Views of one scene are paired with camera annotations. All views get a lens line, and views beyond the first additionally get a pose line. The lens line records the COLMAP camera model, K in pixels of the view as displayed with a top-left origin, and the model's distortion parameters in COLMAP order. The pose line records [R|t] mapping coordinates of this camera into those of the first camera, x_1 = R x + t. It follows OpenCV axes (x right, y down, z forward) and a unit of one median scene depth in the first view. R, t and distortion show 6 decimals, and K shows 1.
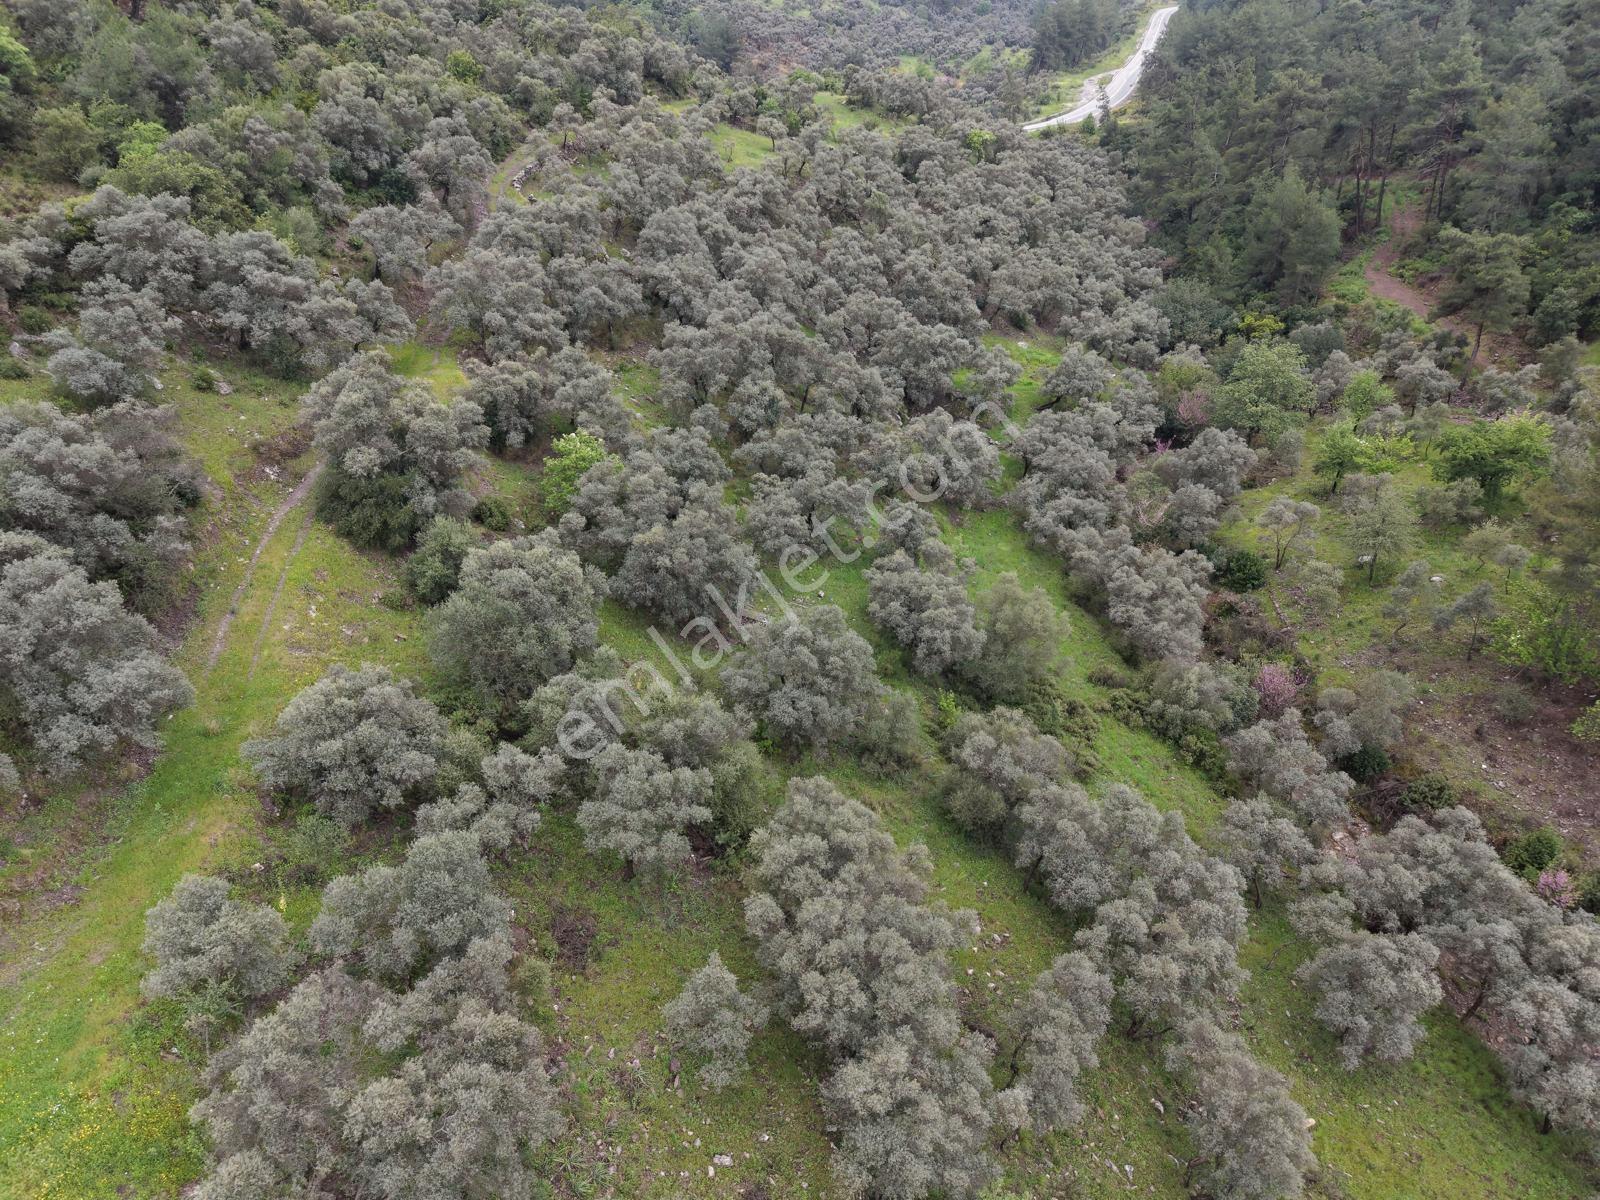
lens RADIAL K [[1080.0, 0, 800.0], [0, 1080.0, 600.0], [0, 0, 1]] dist [0.025609, -0.042550]
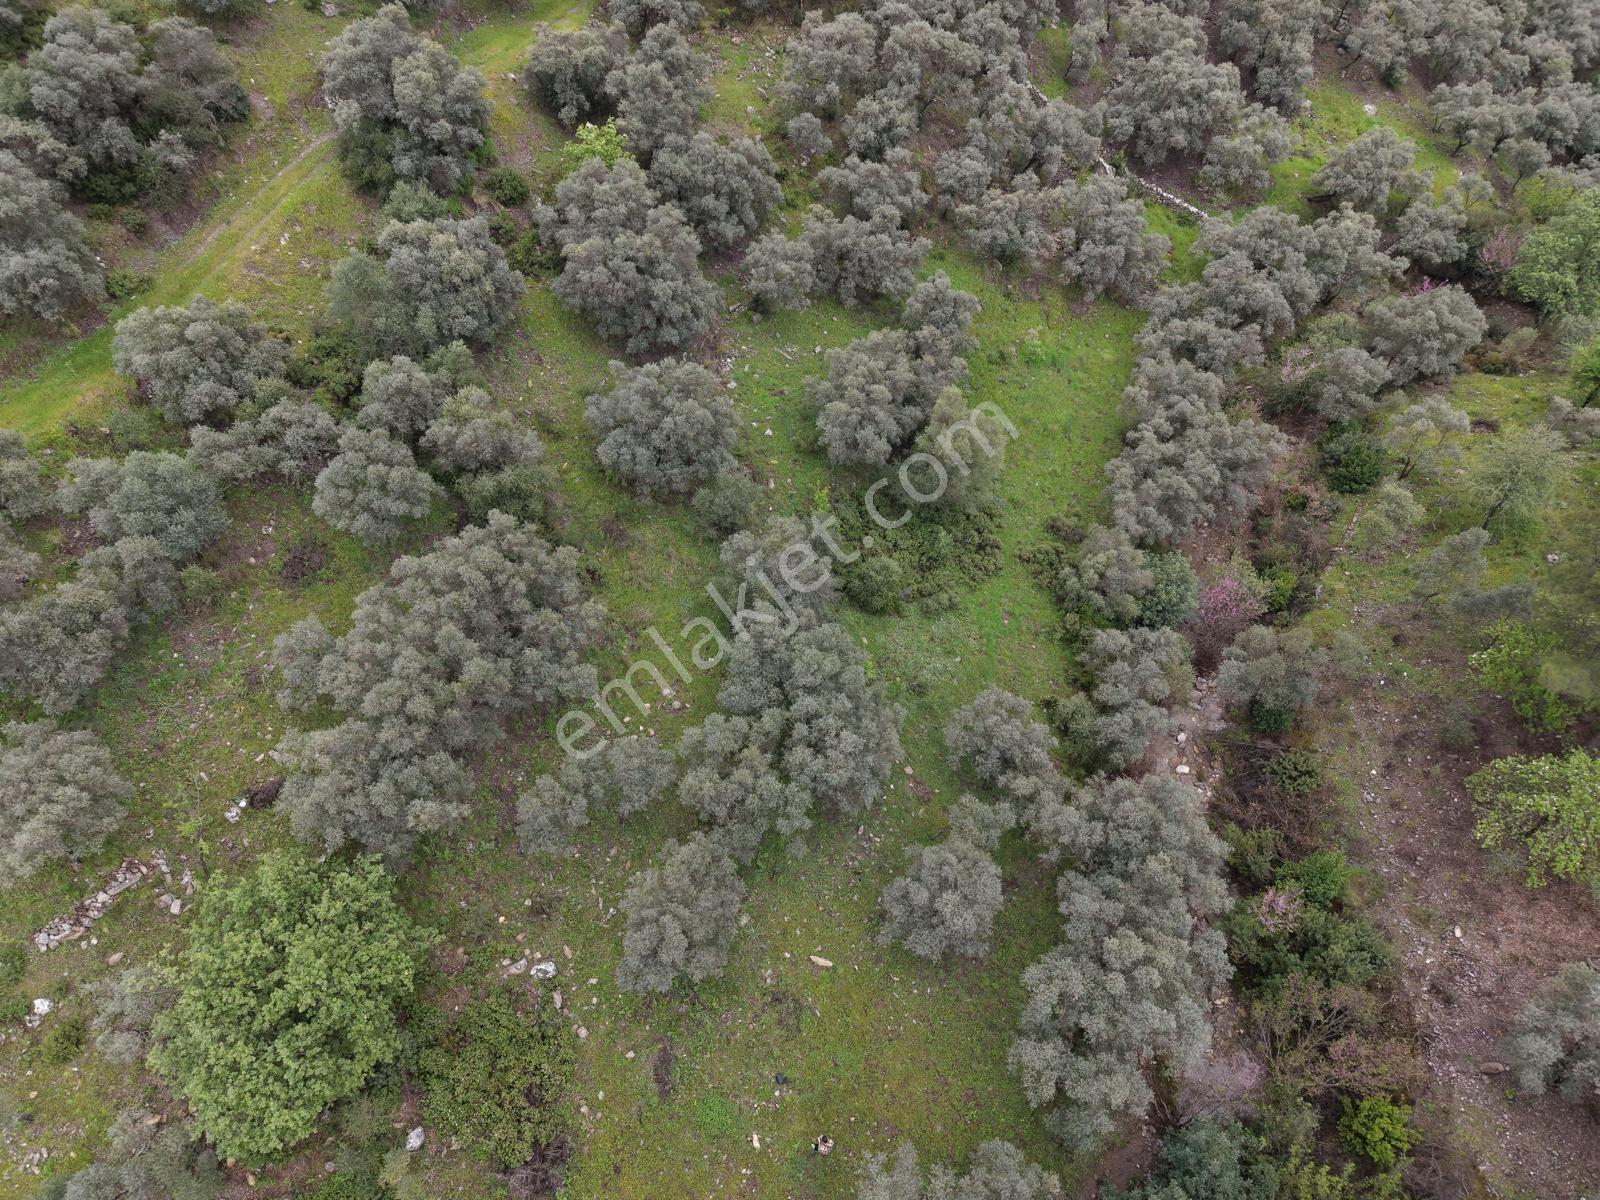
lens RADIAL K [[1066.4, 0, 800.0], [0, 1066.4, 600.0], [0, 0, 1]] dist [0.049329, -0.056683]
pose [[0.873546, 0.373484, -0.312133, 0.397705], [-0.260284, 0.900314, 0.348836, -0.135642], [0.411302, -0.223481, 0.883678, 0.068548]]
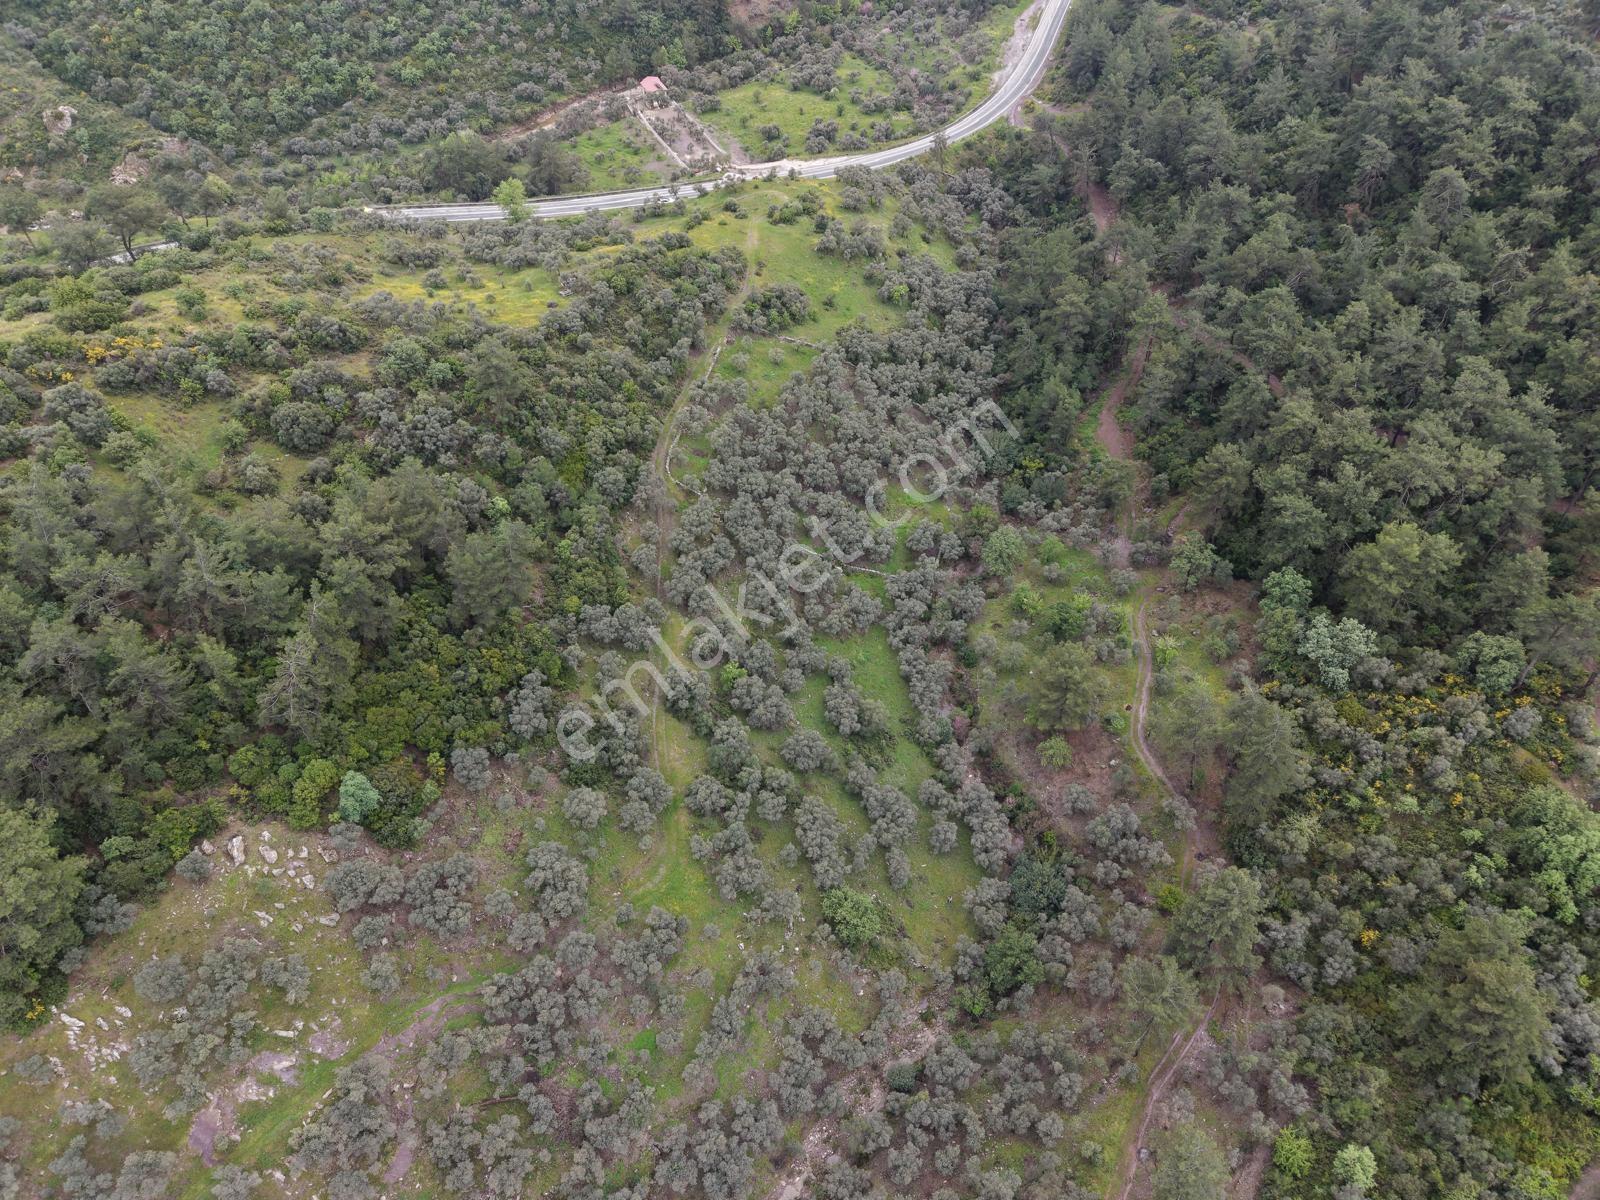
lens RADIAL K [[1073.2, 0, 801.4], [0, 1073.2, 596.0], [0, 0, 1]] dist [0.019463, -0.017414]
pose [[0.999650, -0.023252, 0.012587, -0.032710], [0.018952, 0.962071, 0.272139, -1.060677], [-0.018437, -0.271805, 0.962176, -1.733767]]
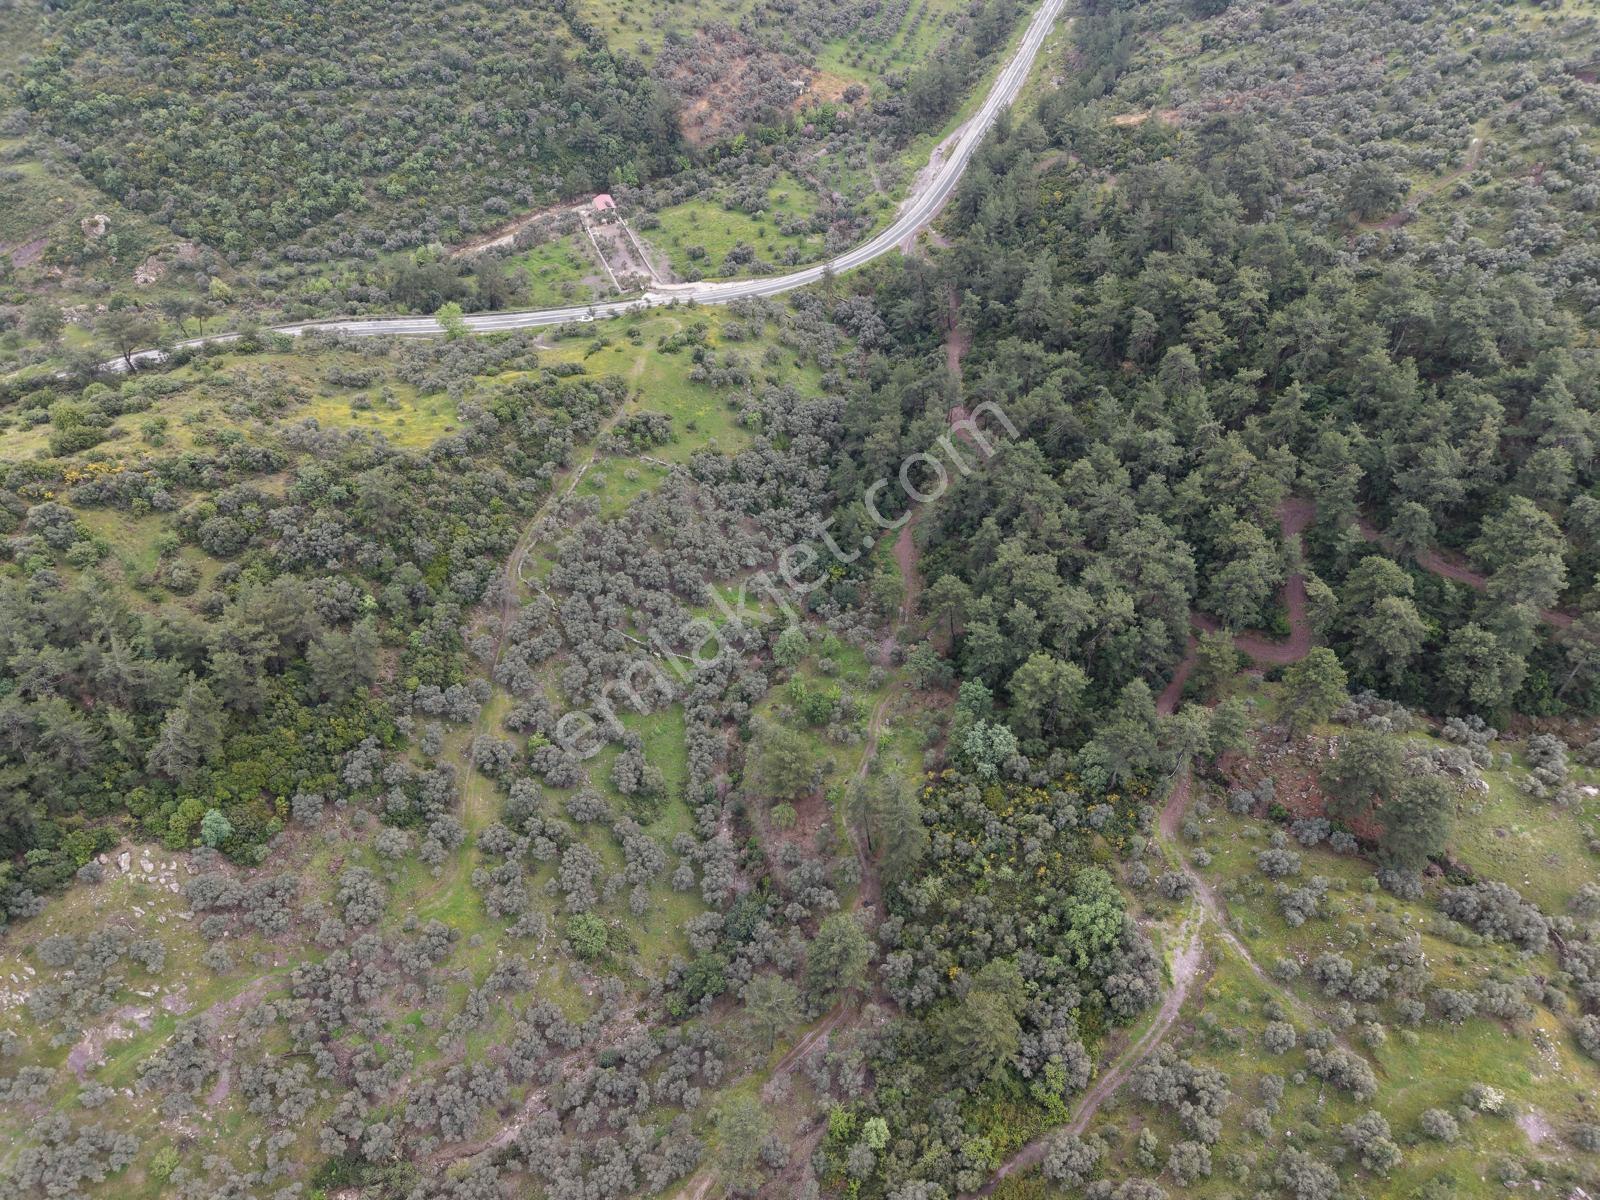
lens RADIAL K [[1073.9, 0, 800.4], [0, 1073.9, 592.8], [0, 0, 1]] dist [0.025321, -0.025899]
pose [[0.999368, 0.022208, -0.027749, 0.786921], [-0.014556, 0.968012, 0.250482, -1.509930], [0.032424, -0.249920, 0.967723, -2.439222]]
